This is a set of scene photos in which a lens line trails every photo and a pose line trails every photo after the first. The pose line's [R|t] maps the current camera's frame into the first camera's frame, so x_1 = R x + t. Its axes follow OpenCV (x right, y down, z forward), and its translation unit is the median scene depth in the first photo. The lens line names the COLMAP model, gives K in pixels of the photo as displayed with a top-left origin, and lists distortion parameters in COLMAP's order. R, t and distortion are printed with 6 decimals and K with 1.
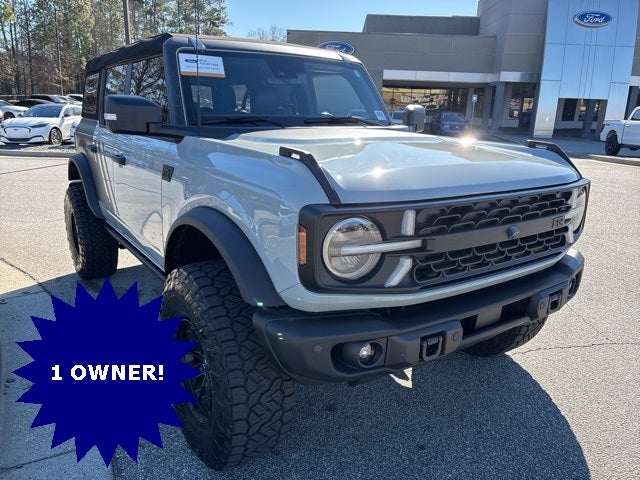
lens RADIAL K [[479.9, 0, 322.7], [0, 479.9, 237.4], [0, 0, 1]] dist [0.049625, -0.055383]
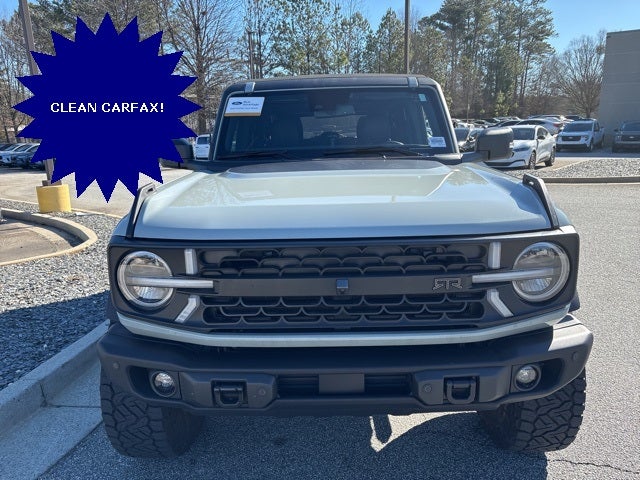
lens RADIAL K [[479.9, 0, 322.7], [0, 479.9, 237.4], [0, 0, 1]] dist [0.049625, -0.055383]
pose [[0.814127, 0.080387, -0.575095, 0.572825], [-0.102881, 0.994672, -0.006606, -0.060182], [0.571500, 0.064545, 0.818060, 0.195722]]
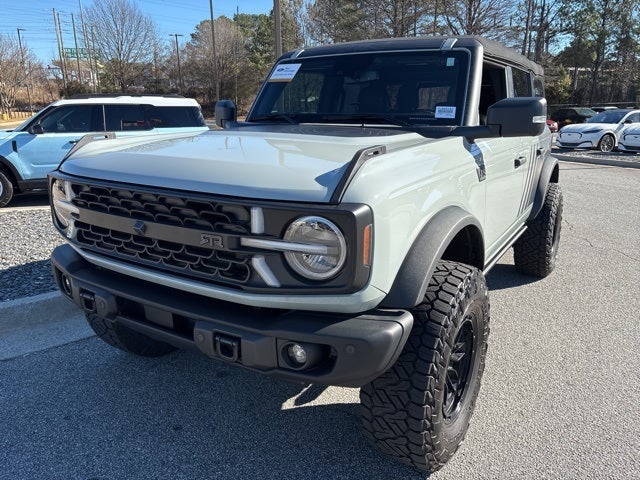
lens RADIAL K [[484.3, 0, 320.0], [0, 484.3, 240.0], [0, 0, 1]] dist [0.052997, -0.074424]
pose [[0.394198, 0.217045, -0.893028, 0.954970], [-0.227089, 0.964584, 0.134195, -0.135501], [0.890527, 0.149897, 0.429525, 0.615473]]
